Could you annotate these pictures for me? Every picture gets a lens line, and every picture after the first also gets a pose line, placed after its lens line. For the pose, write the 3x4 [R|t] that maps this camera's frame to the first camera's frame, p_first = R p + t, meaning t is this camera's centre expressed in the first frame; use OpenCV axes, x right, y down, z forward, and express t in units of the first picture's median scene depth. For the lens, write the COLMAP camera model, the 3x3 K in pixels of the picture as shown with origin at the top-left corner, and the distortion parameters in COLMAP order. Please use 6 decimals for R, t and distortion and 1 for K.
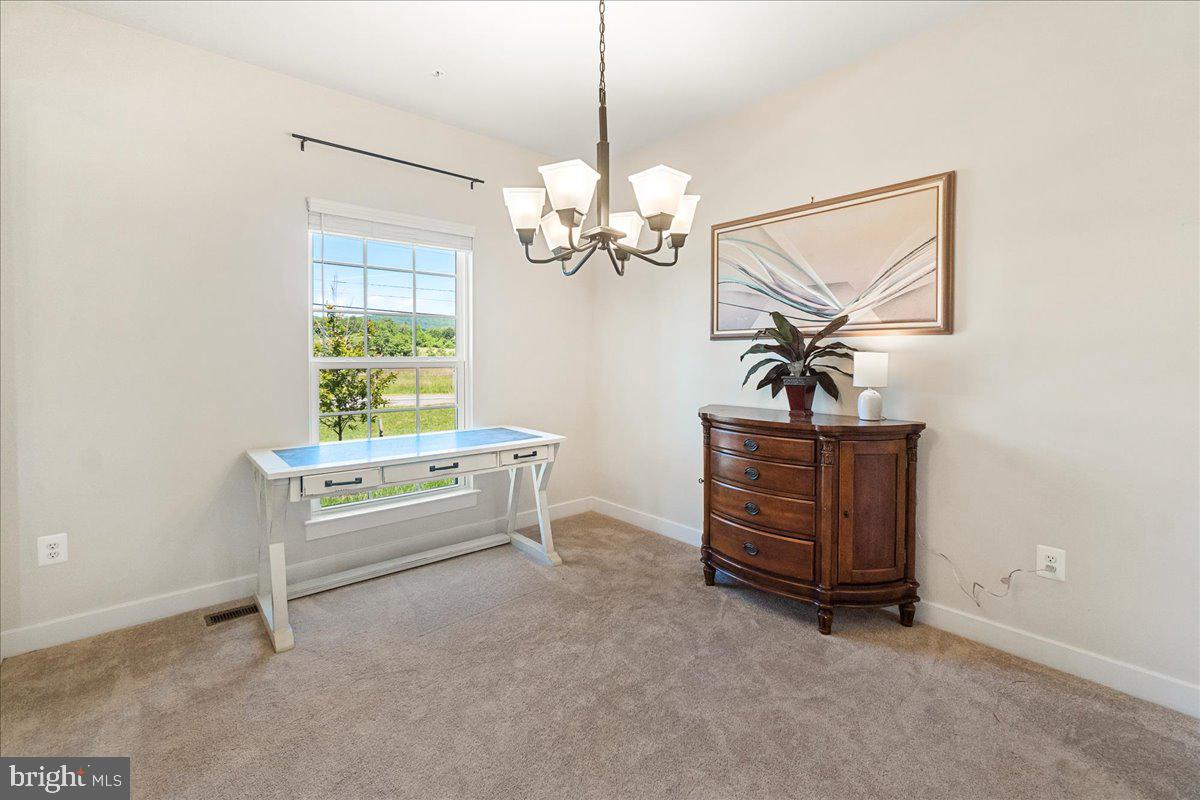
lens RADIAL K [[530.9, 0, 601.4], [0, 530.9, 360.9], [0, 0, 1]] dist [-0.001058, -0.000214]
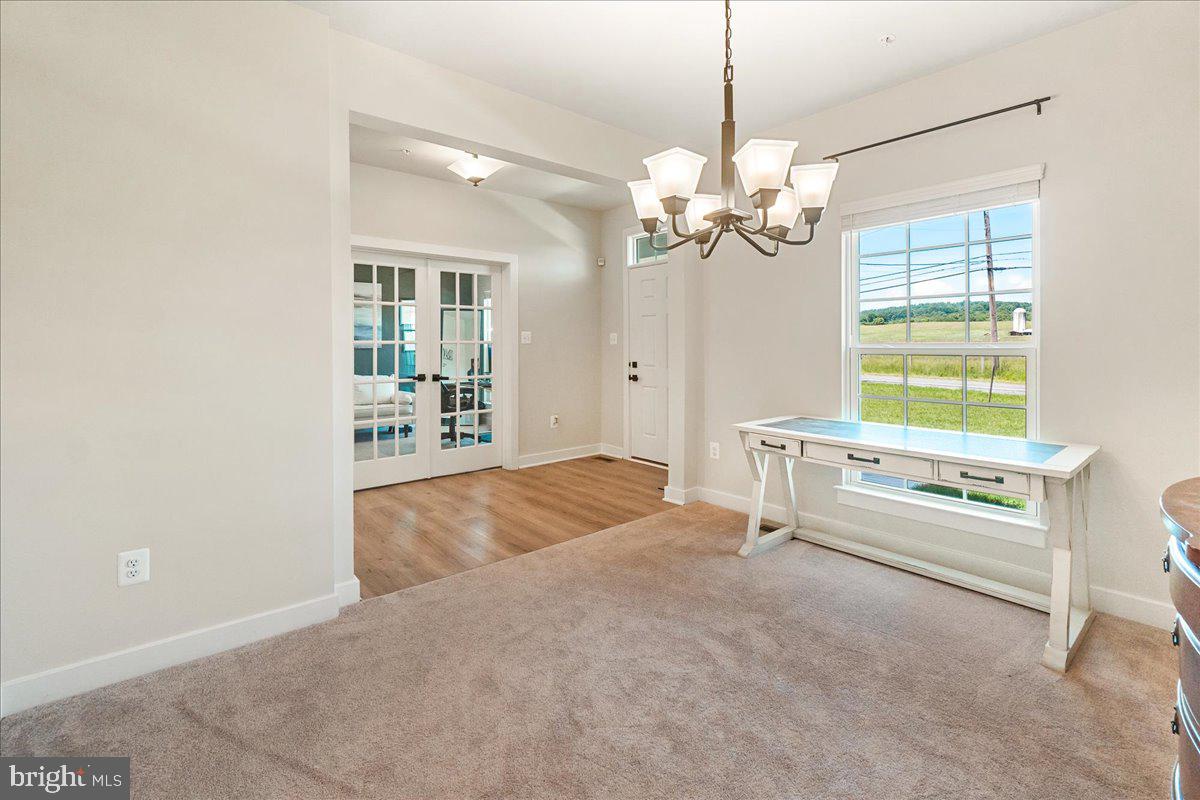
lens RADIAL K [[541.0, 0, 603.1], [0, 541.0, 340.2], [0, 0, 1]] dist [0.000799, 0.000289]
pose [[-0.002752, -0.005971, -0.999978, 0.689991], [-0.007010, 0.999958, -0.005951, -0.003061], [0.999972, 0.006994, -0.002793, 0.548275]]
